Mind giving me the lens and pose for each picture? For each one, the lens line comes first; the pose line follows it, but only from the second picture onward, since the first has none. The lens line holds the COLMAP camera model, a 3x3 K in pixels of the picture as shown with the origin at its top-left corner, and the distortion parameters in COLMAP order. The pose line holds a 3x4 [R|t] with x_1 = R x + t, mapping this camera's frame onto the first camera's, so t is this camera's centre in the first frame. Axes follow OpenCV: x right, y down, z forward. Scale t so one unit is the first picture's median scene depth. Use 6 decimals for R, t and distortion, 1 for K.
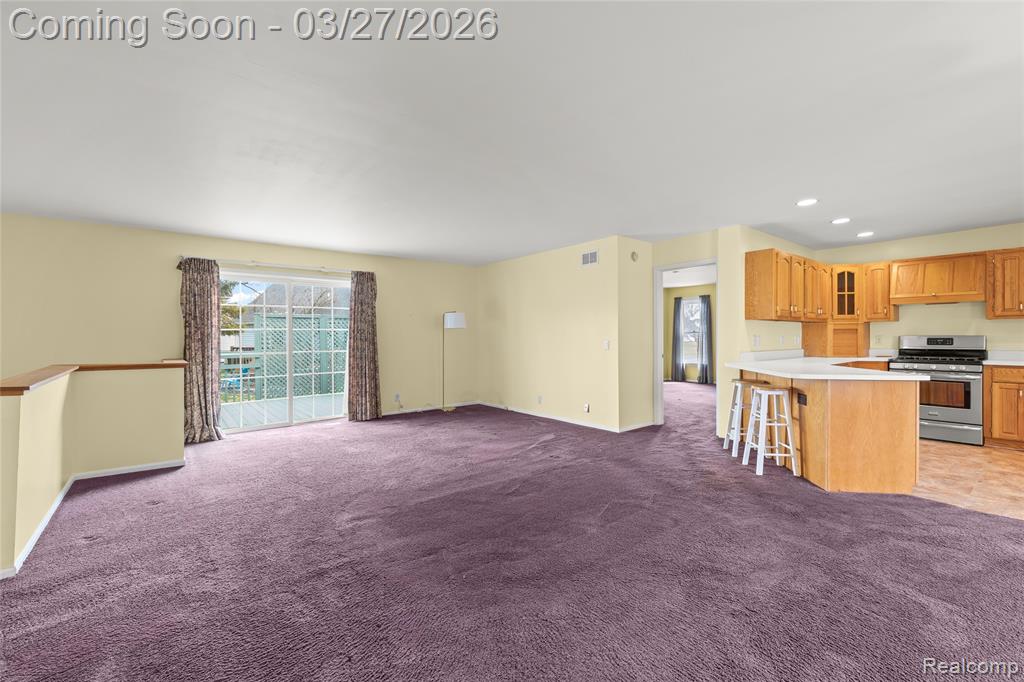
lens RADIAL K [[434.4, 0, 510.7], [0, 434.4, 338.3], [0, 0, 1]] dist [0.000122, -0.000159]
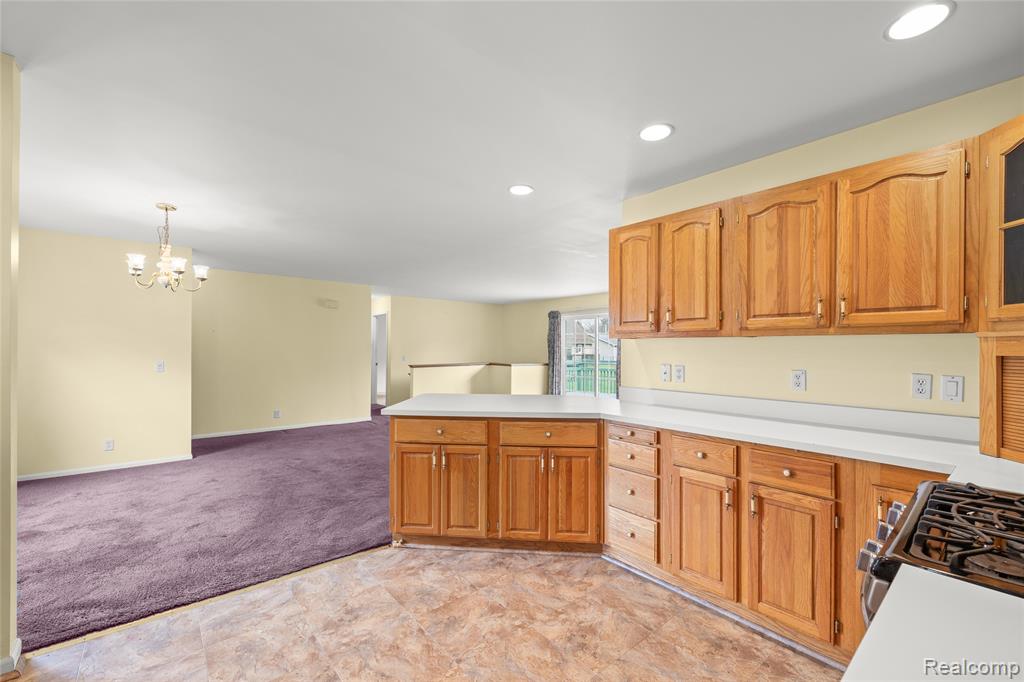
lens RADIAL K [[431.4, 0, 511.7], [0, 431.4, 344.5], [0, 0, 1]] dist [-0.000607, 0.000047]
pose [[0.011682, -0.001147, -0.999931, 1.158081], [-0.010340, 0.999946, -0.001268, -0.028691], [0.999878, 0.010354, 0.011669, 0.778942]]
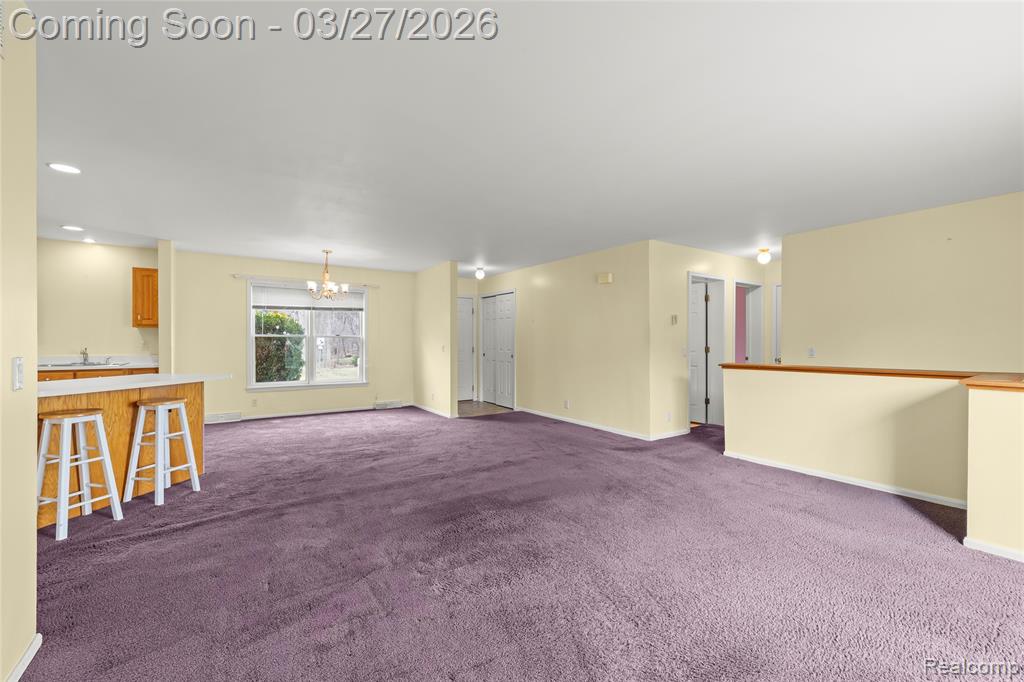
lens RADIAL K [[431.4, 0, 511.7], [0, 431.4, 344.5], [0, 0, 1]] dist [-0.000607, 0.000047]
pose [[-0.995532, 0.005128, 0.094289, -0.137382], [0.006562, 0.999867, 0.014906, -0.006563], [-0.094200, 0.015458, -0.995433, 1.343181]]
